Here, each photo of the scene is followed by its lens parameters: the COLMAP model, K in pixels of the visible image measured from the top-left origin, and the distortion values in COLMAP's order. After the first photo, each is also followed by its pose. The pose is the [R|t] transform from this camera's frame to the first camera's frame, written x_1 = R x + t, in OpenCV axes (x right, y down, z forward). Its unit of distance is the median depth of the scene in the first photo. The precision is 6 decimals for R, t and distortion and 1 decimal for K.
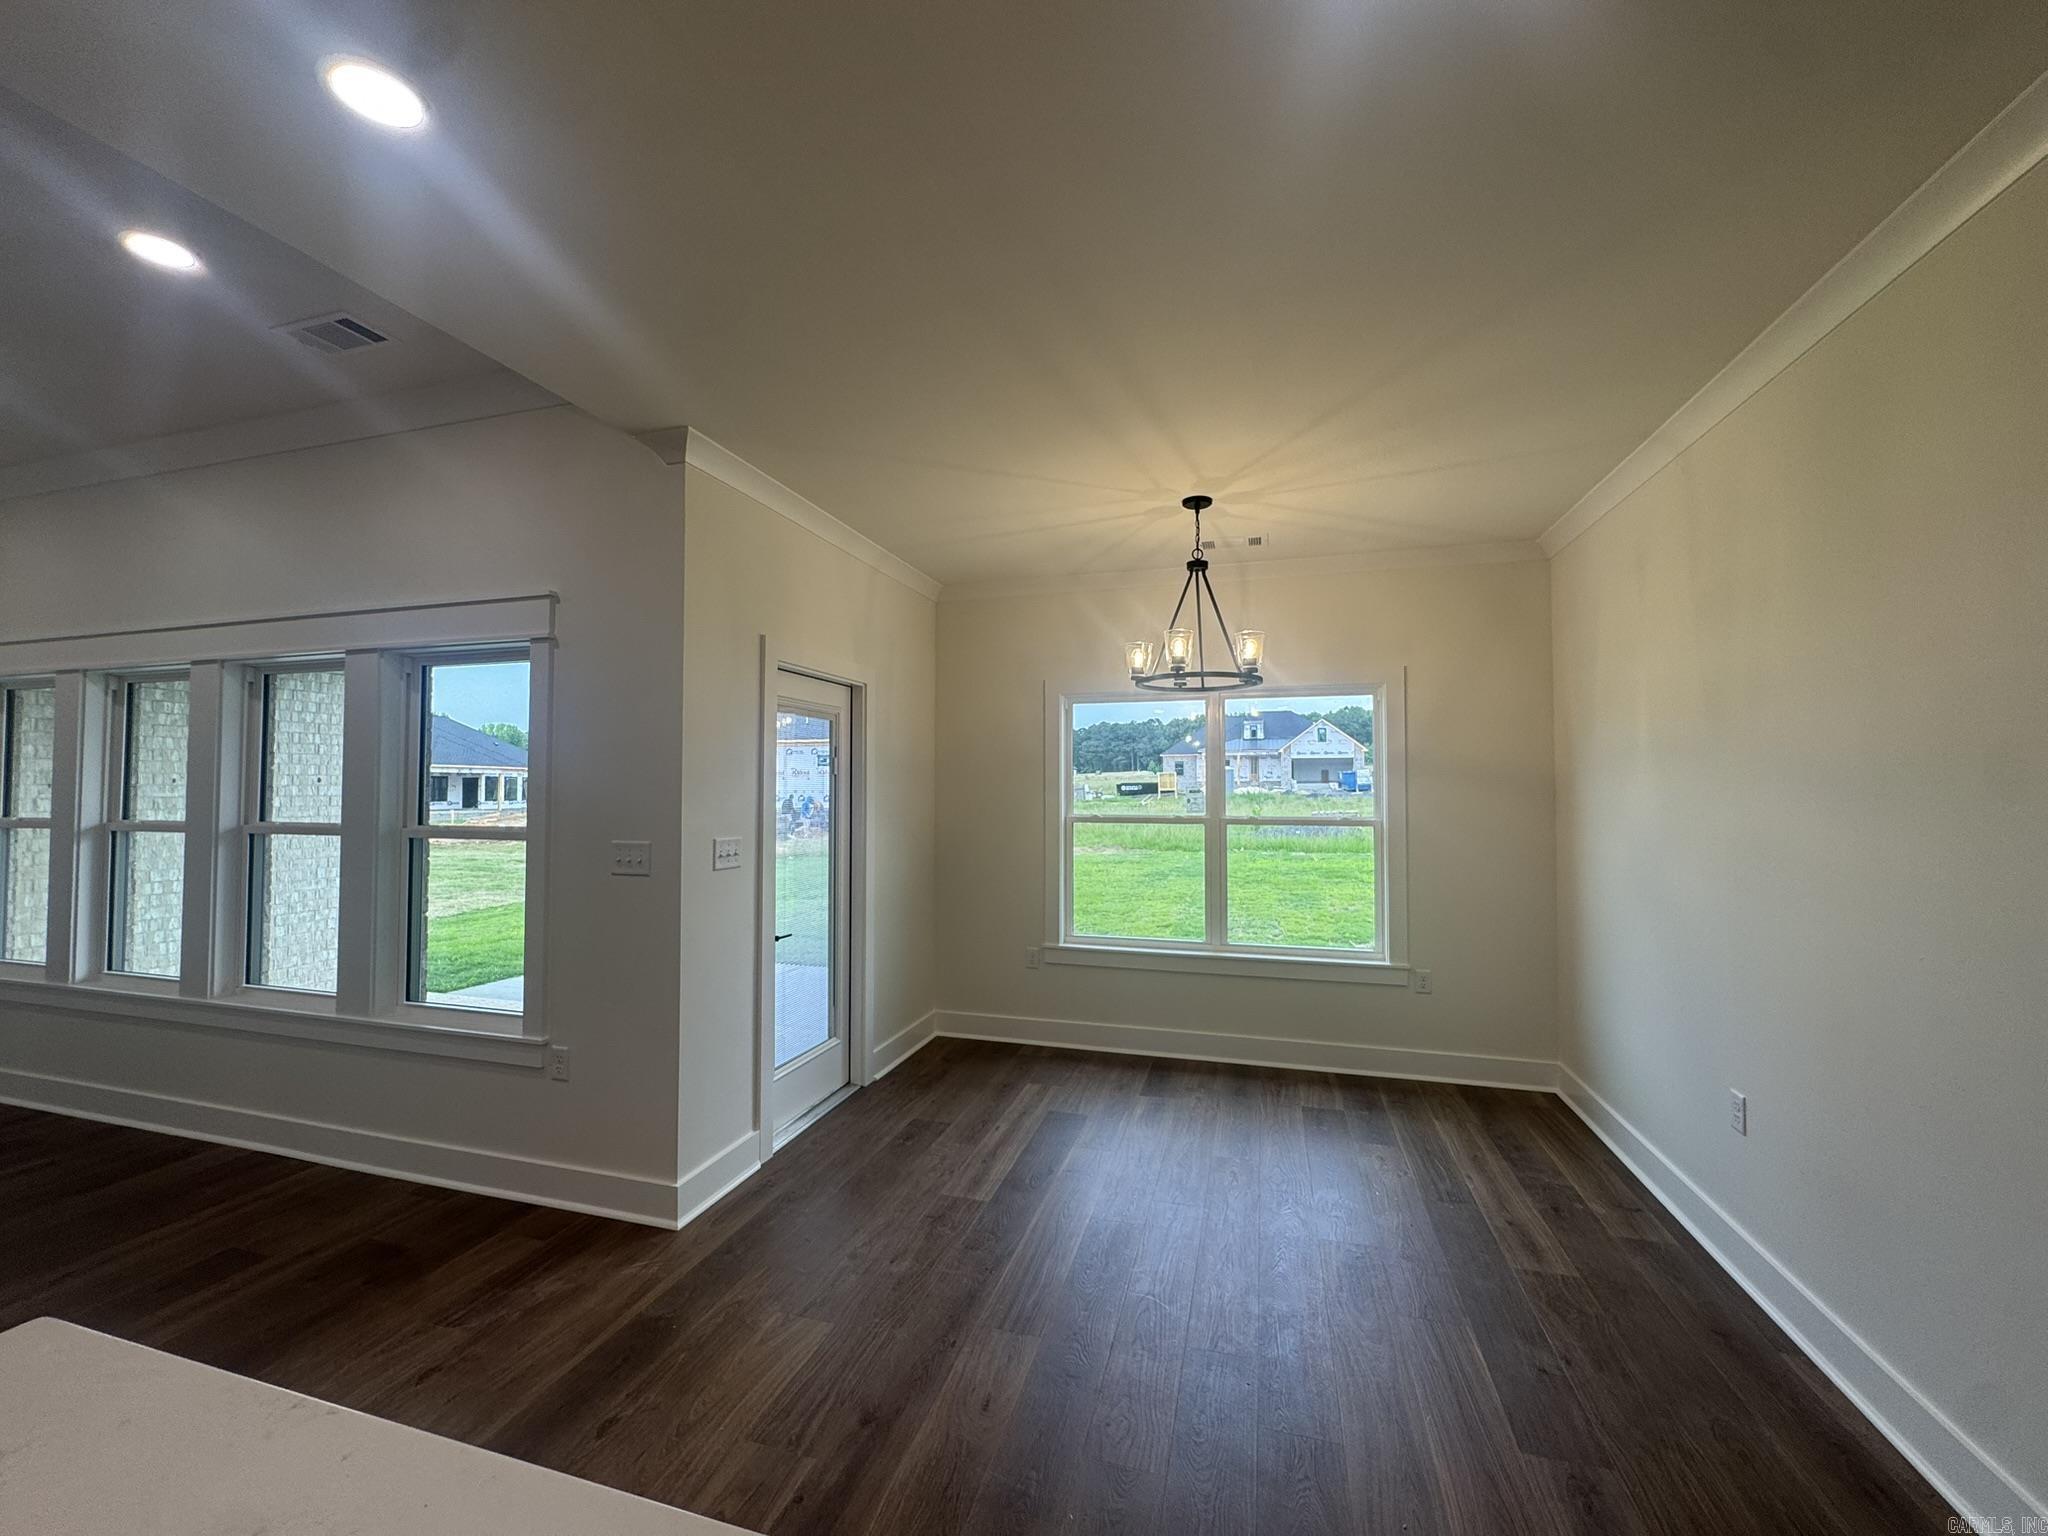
lens RADIAL K [[822.4, 0, 1021.1], [0, 822.4, 761.5], [0, 0, 1]] dist [0.000518, -0.000291]
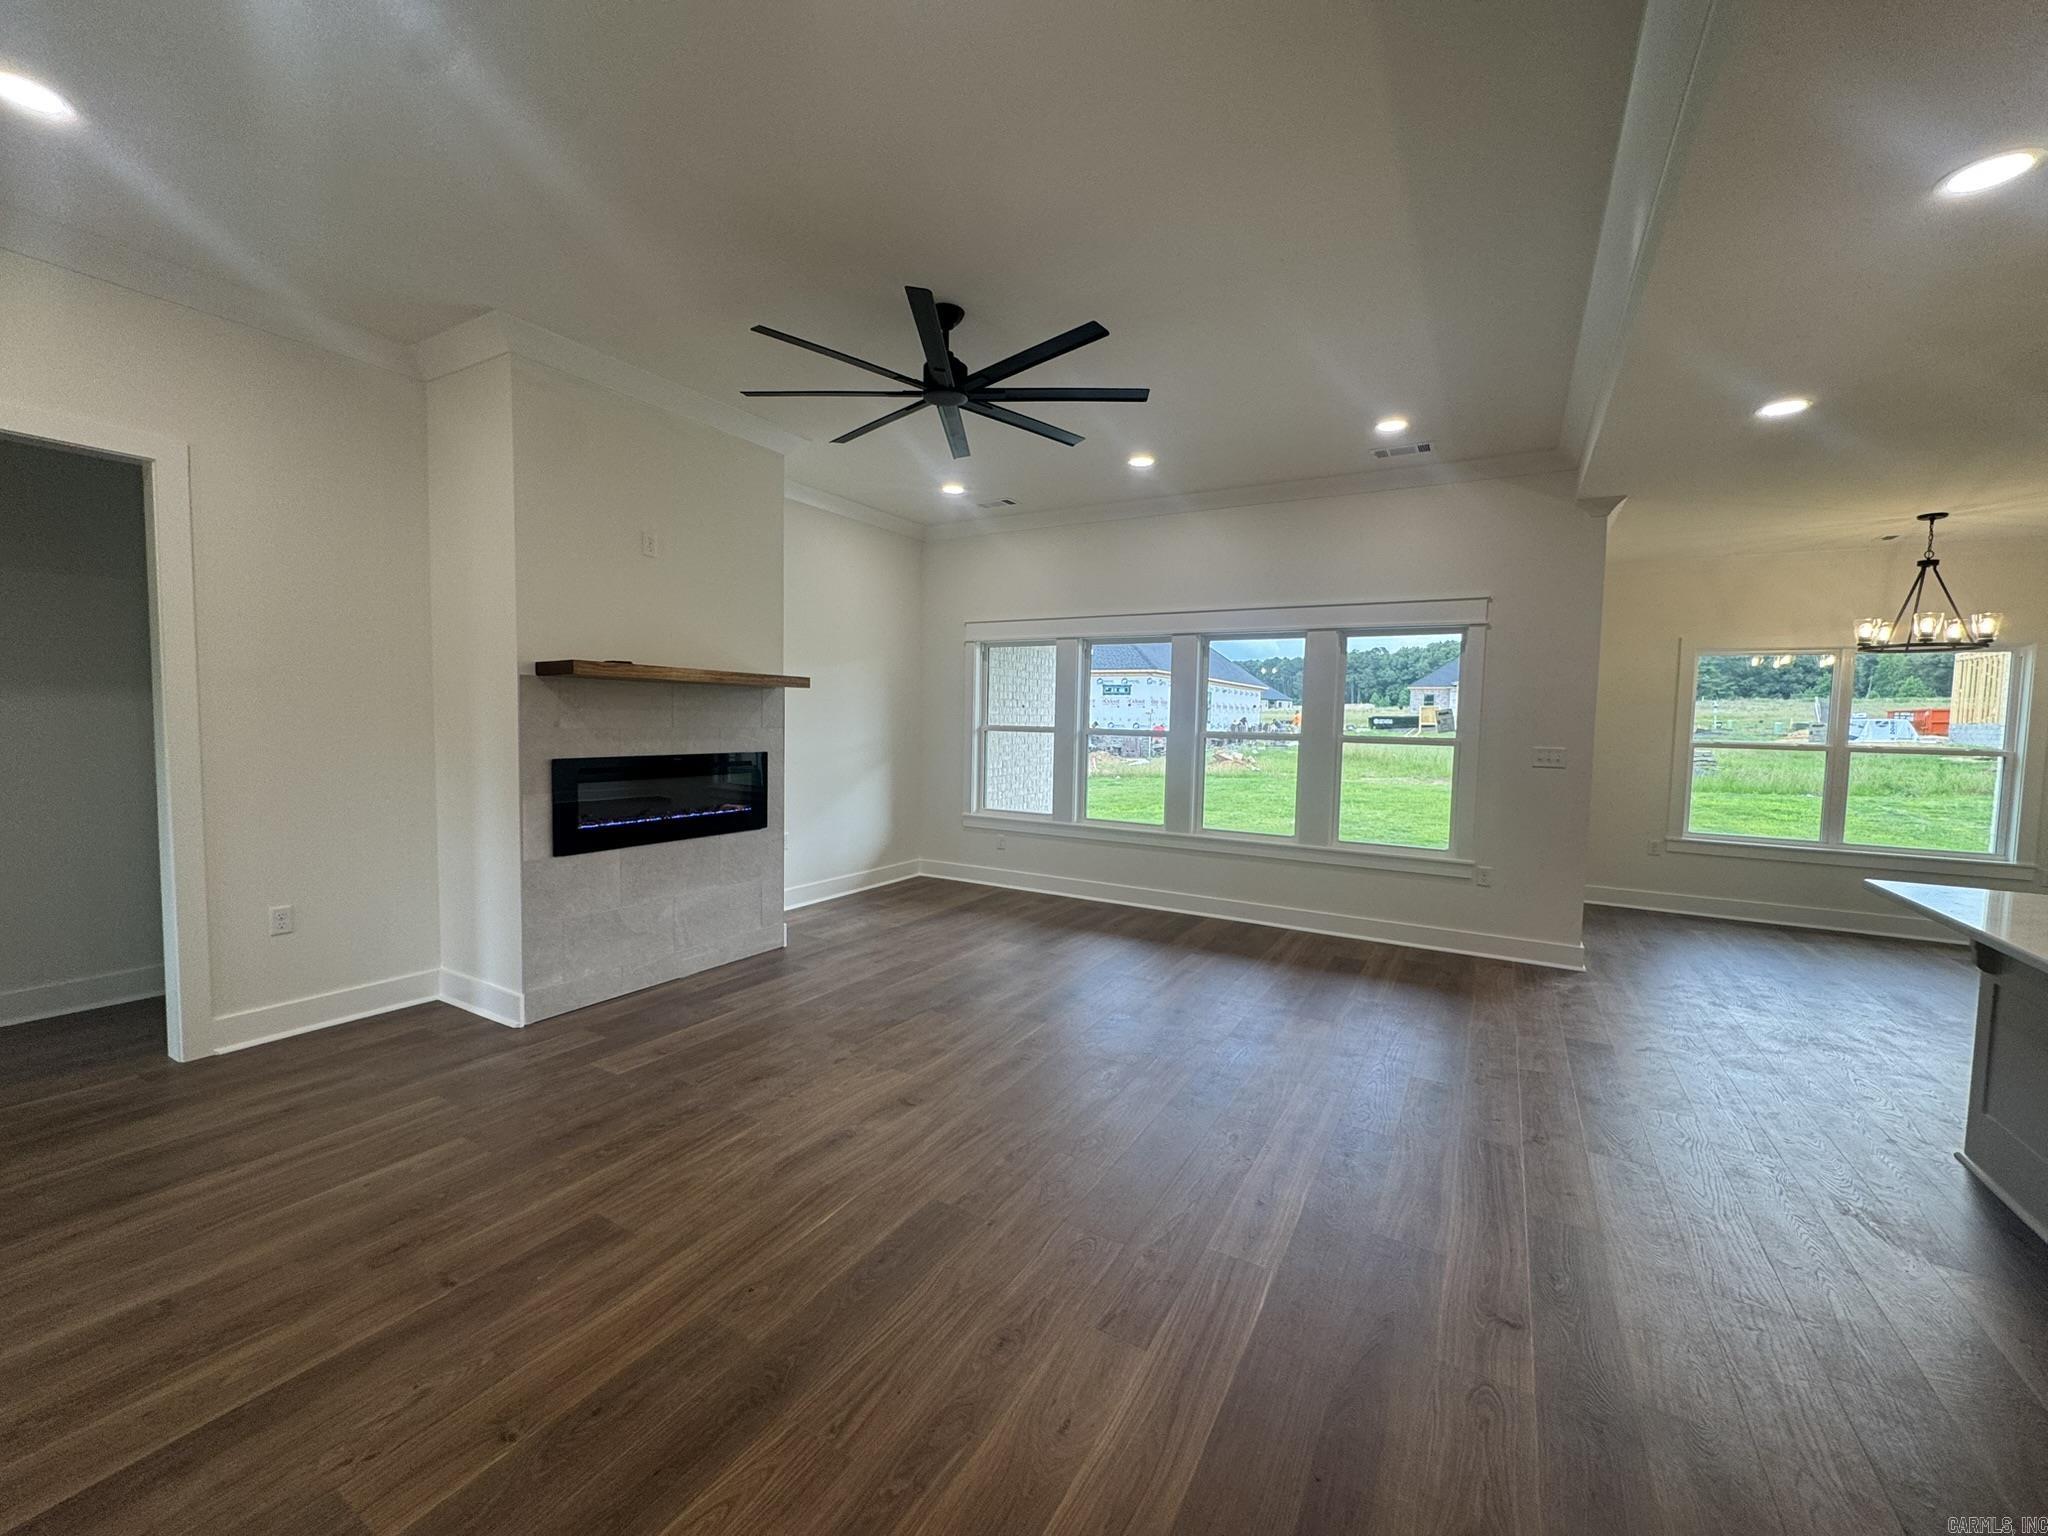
lens RADIAL K [[820.9, 0, 1027.2], [0, 820.9, 767.5], [0, 0, 1]] dist [-0.000995, -0.000876]
pose [[0.972903, 0.034479, -0.228627, -0.781140], [-0.012864, 0.995359, 0.095366, -0.005530], [0.230855, -0.089841, 0.968832, -0.601392]]
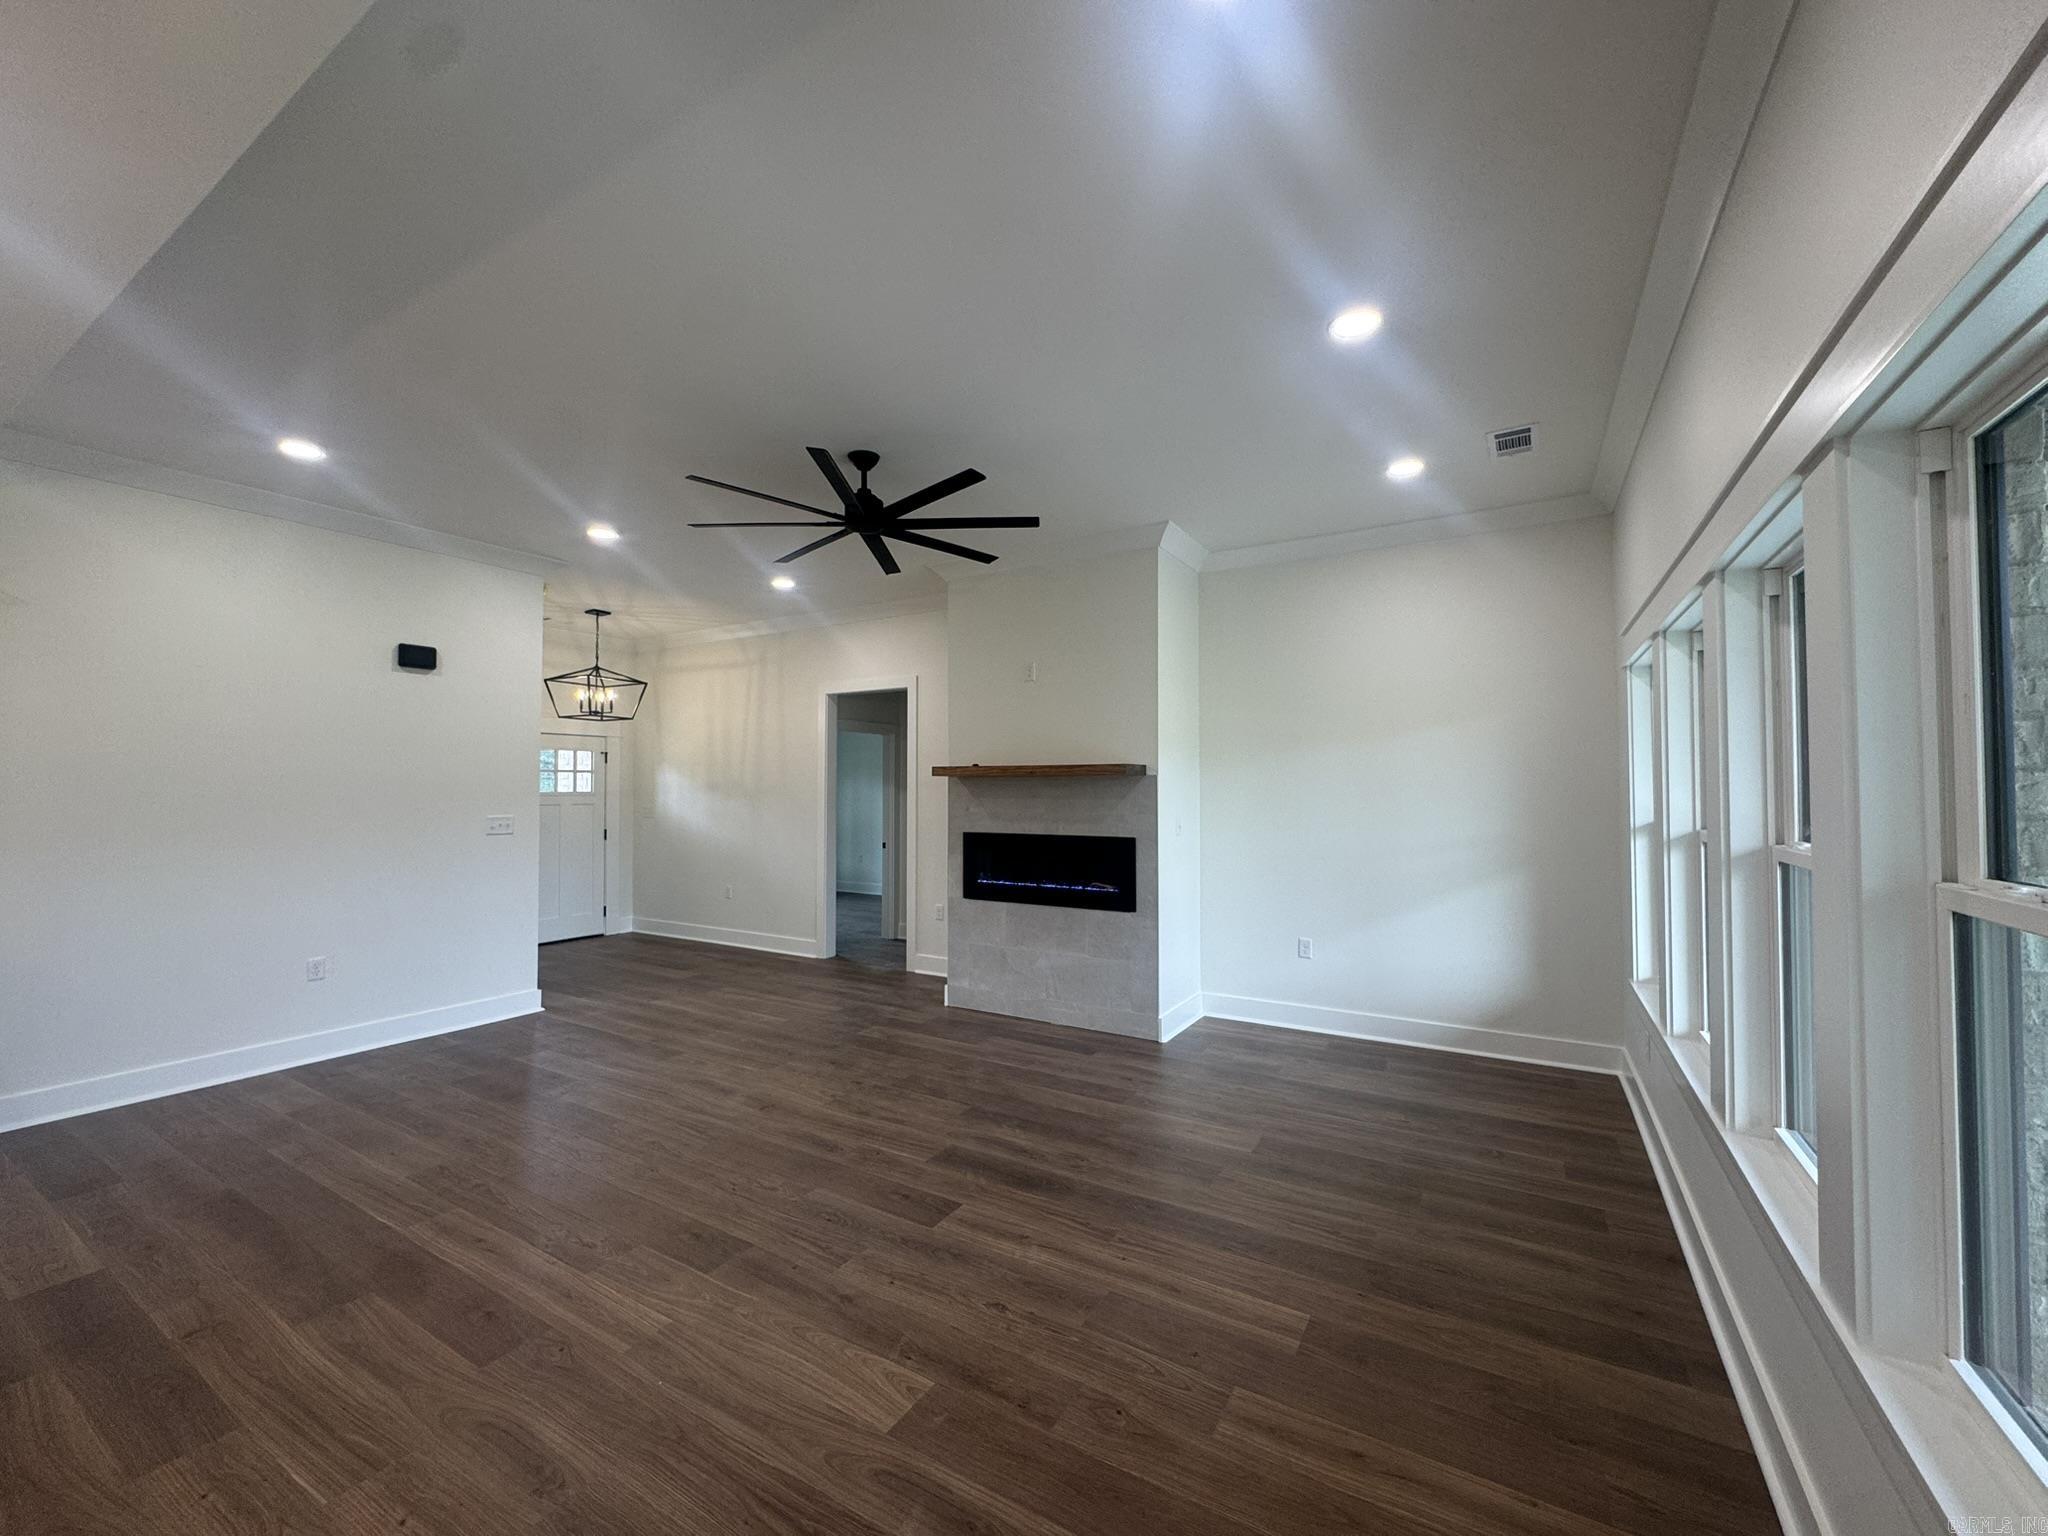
lens RADIAL K [[818.6, 0, 1021.3], [0, 818.6, 775.9], [0, 0, 1]] dist [-0.013194, -0.000239]
pose [[-0.247380, -0.017005, -0.968769, -0.231095], [0.031773, 0.999166, -0.025652, 0.022862], [0.968397, -0.037126, -0.246634, 0.547686]]
